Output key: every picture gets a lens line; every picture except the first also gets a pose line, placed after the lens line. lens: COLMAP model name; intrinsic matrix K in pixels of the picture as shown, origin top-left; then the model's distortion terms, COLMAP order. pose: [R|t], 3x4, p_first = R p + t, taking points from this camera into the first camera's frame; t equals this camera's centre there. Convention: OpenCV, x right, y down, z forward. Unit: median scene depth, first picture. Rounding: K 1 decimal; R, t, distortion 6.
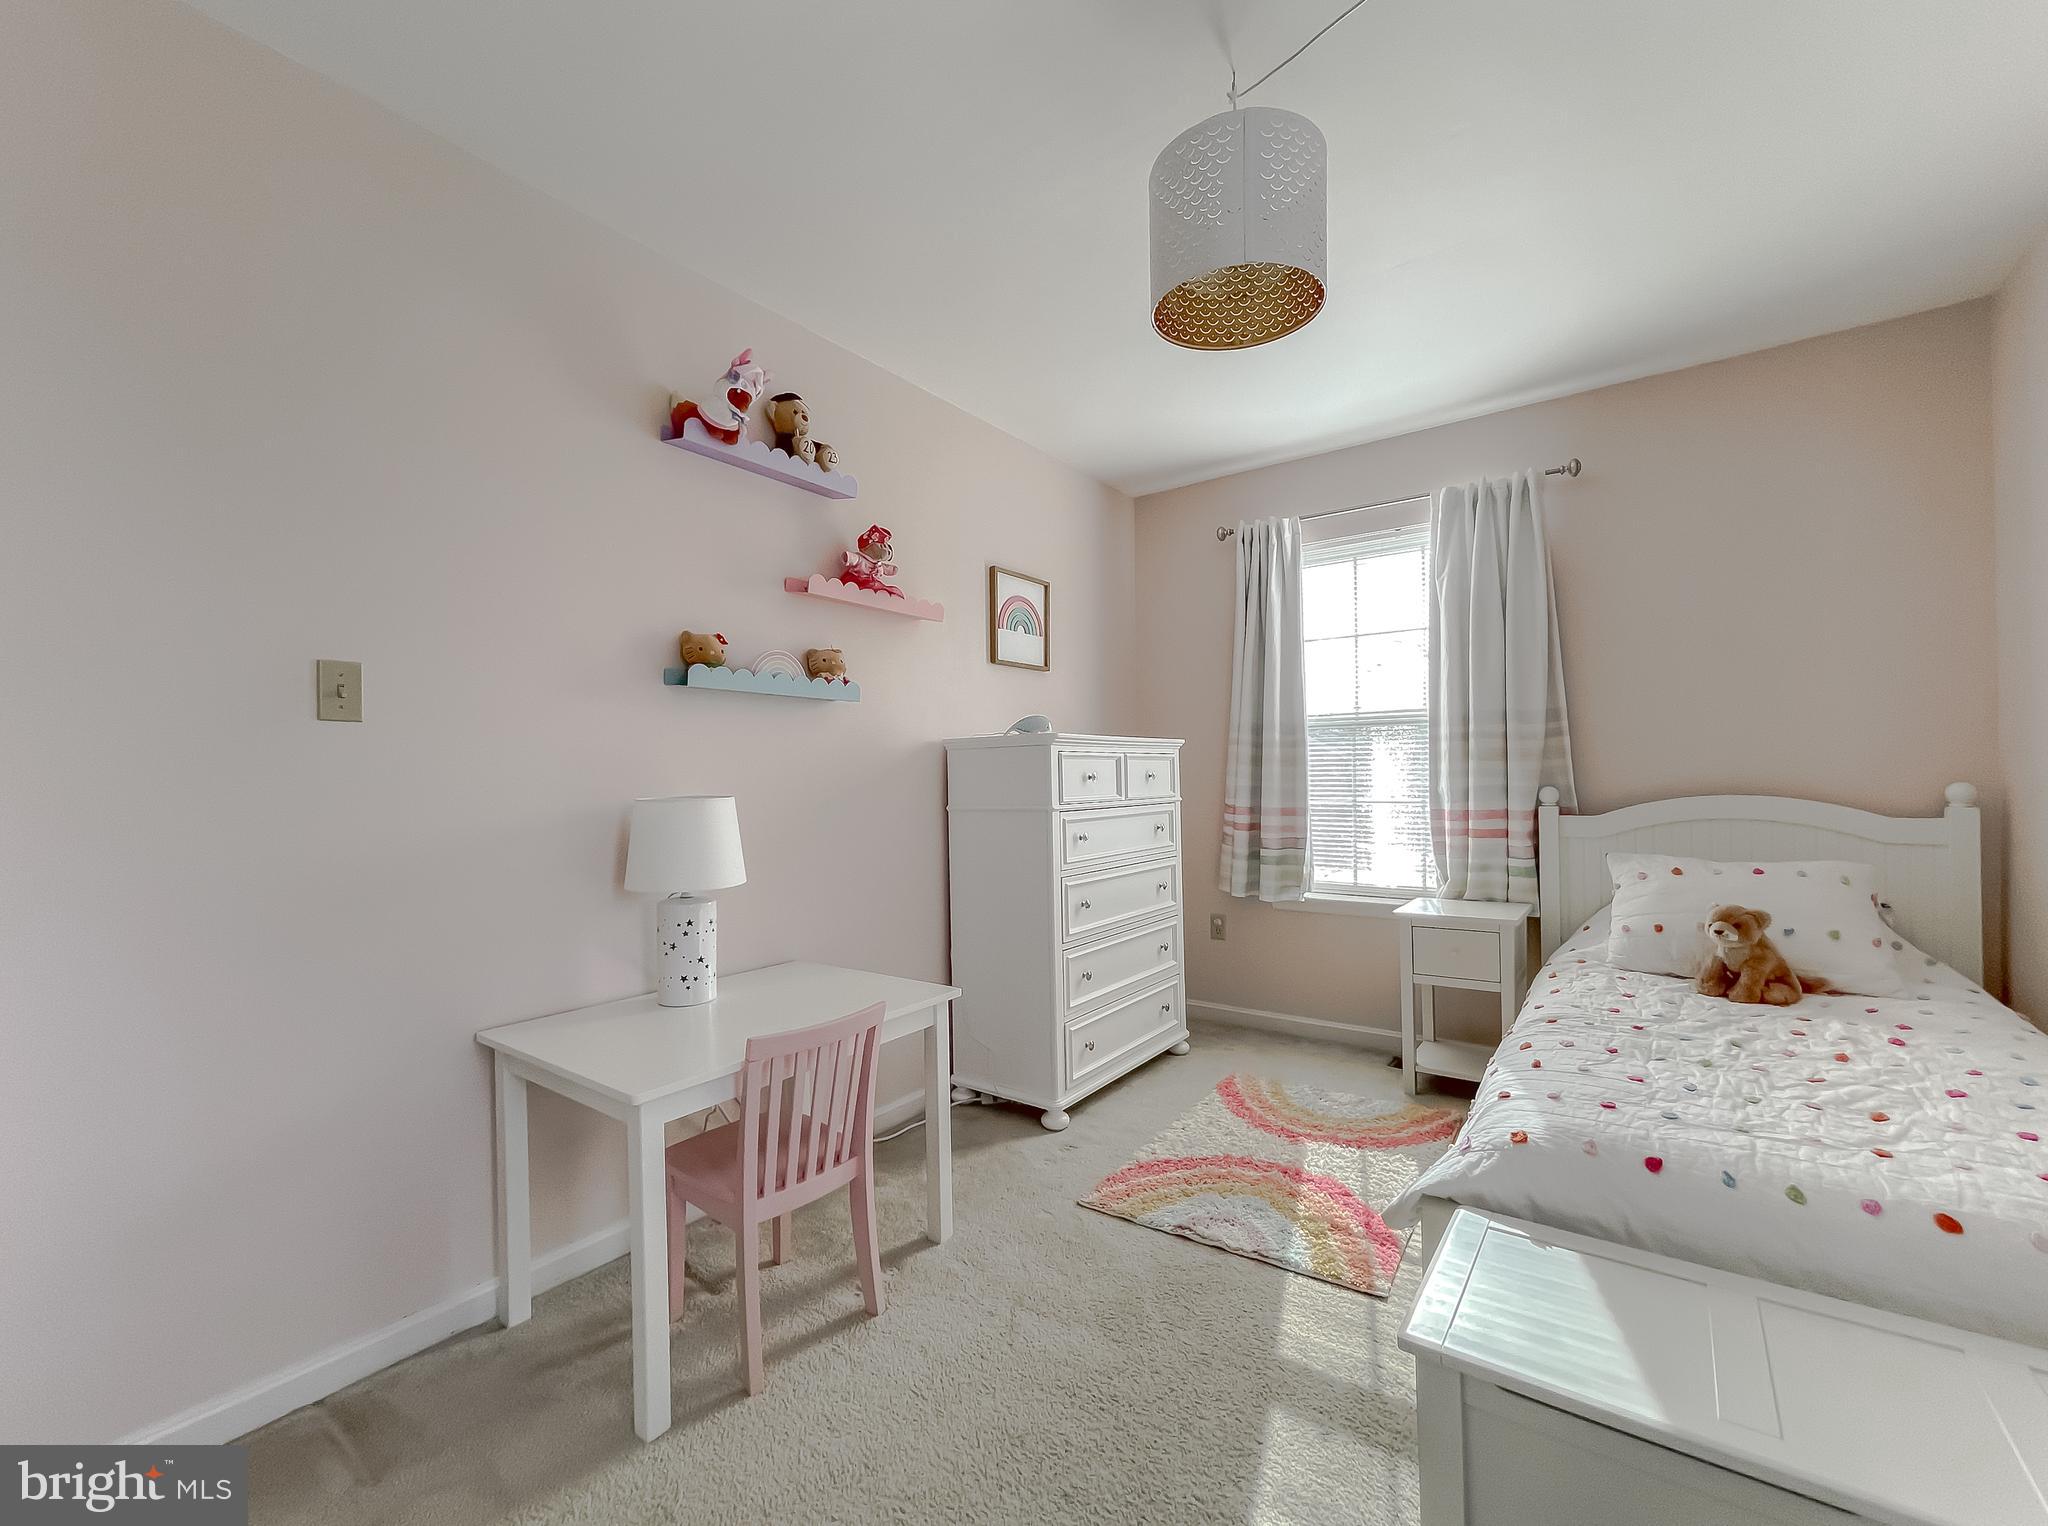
lens RADIAL K [[848.5, 0, 1020.2], [0, 848.5, 778.5], [0, 0, 1]] dist [-0.000898, 0.000674]
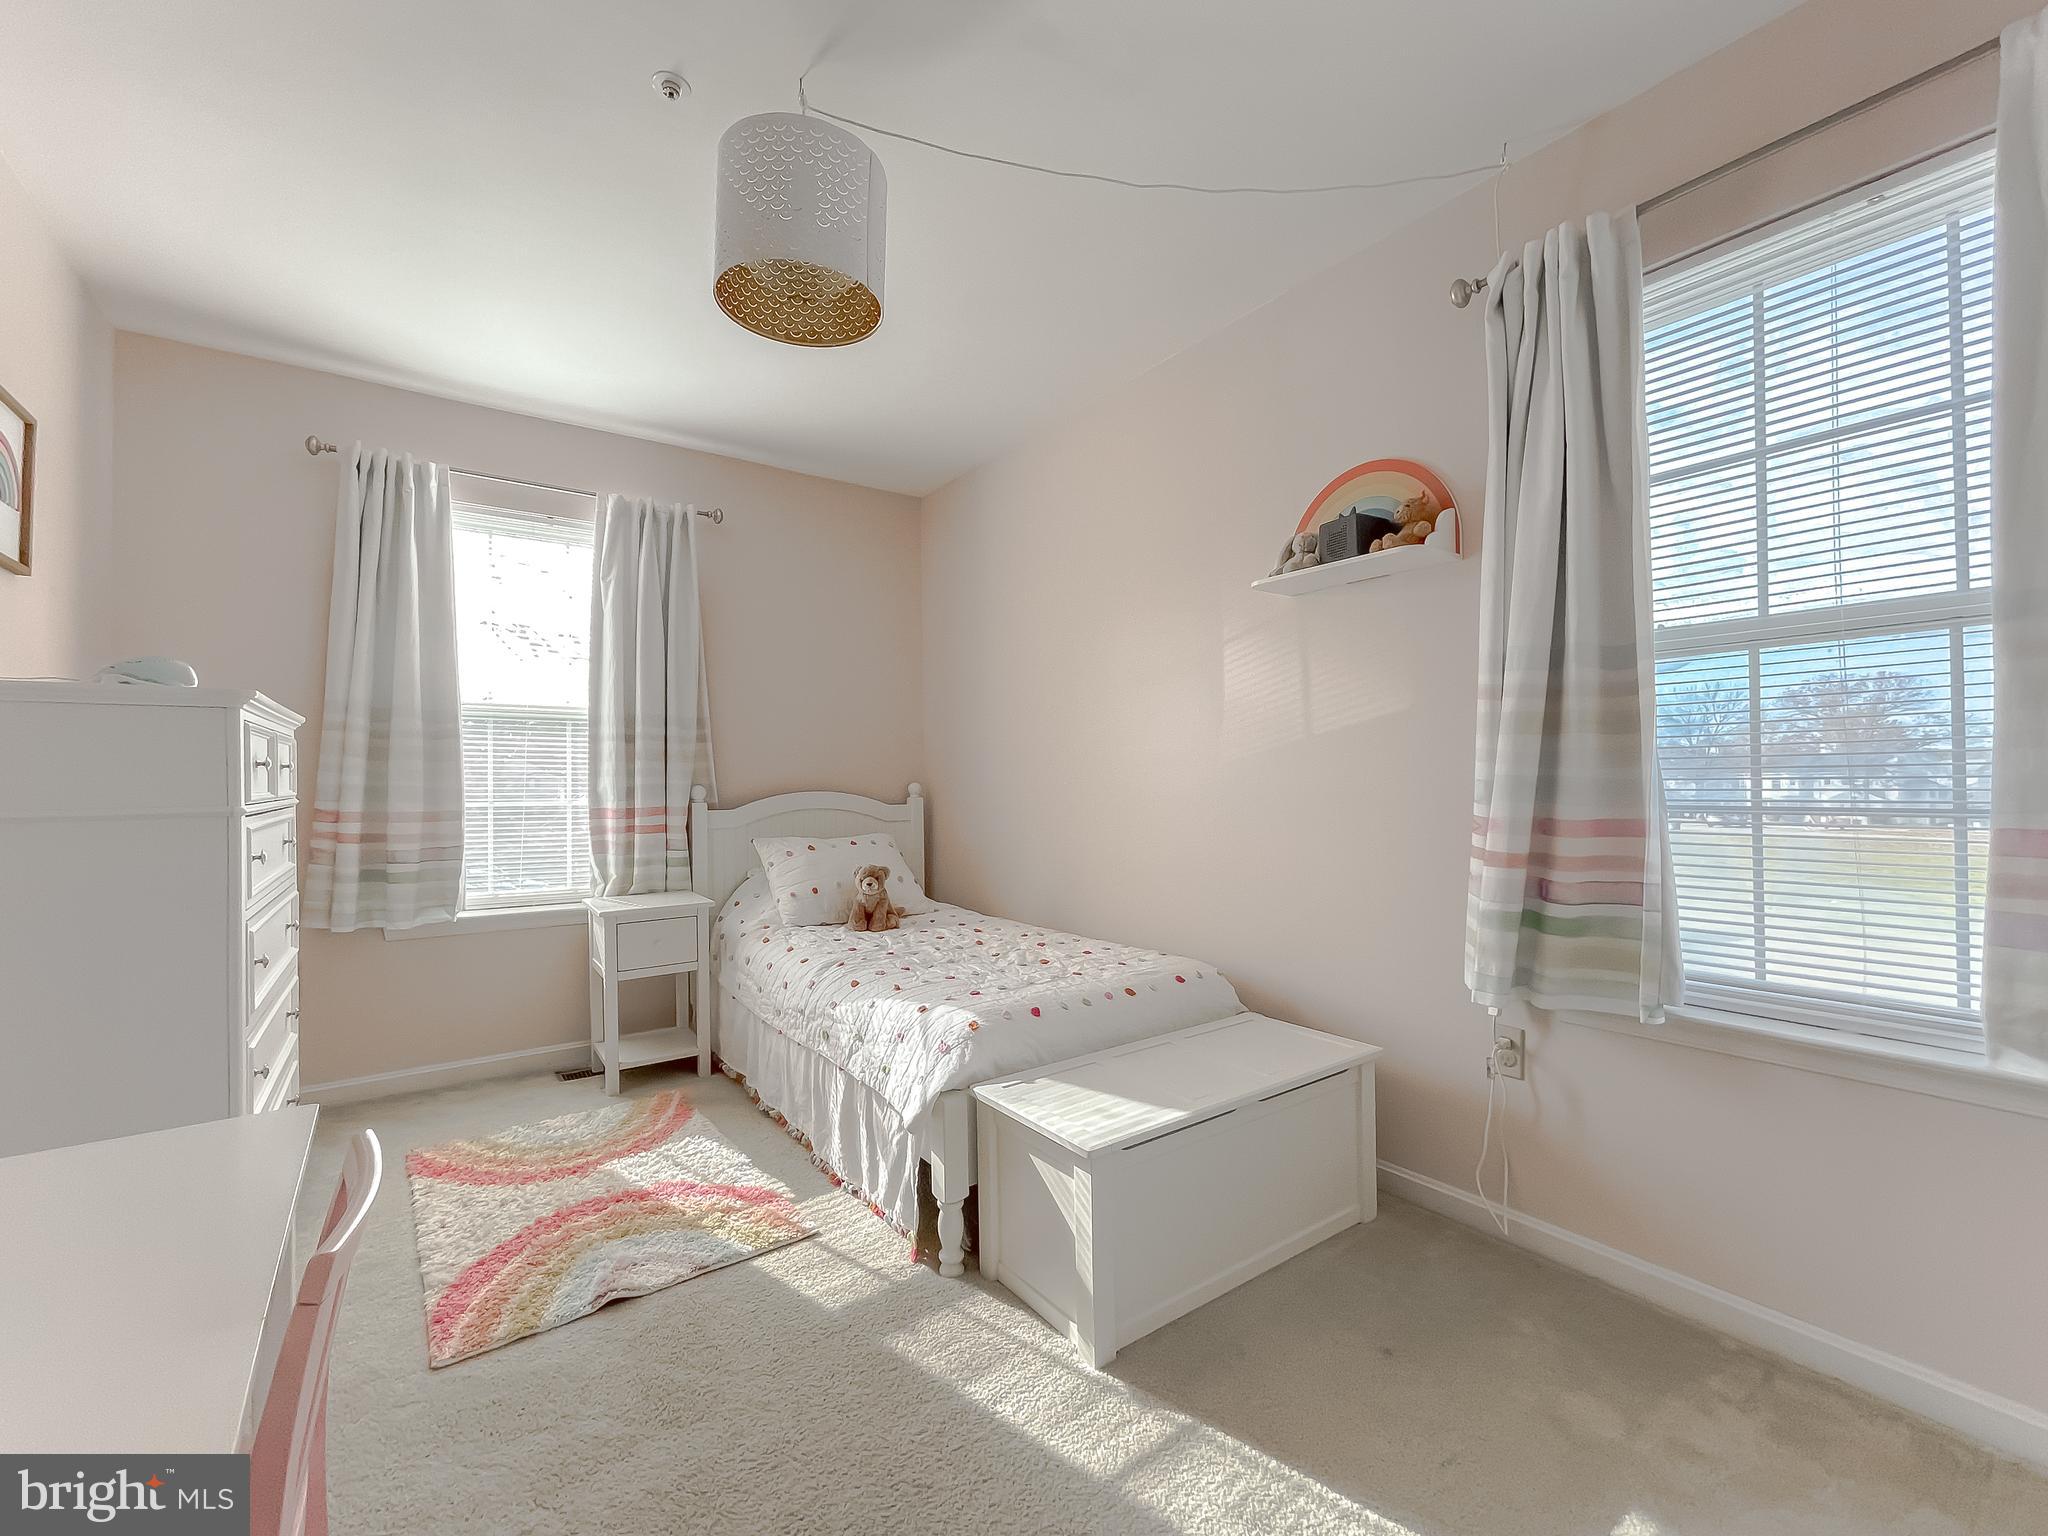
lens RADIAL K [[848.5, 0, 1020.2], [0, 848.5, 767.1], [0, 0, 1]] dist [-0.000898, 0.000674]
pose [[0.311966, 0.028700, 0.949660, -0.327697], [0.002070, 0.999521, -0.030886, 0.020795], [-0.950091, 0.011601, 0.311757, 0.227191]]
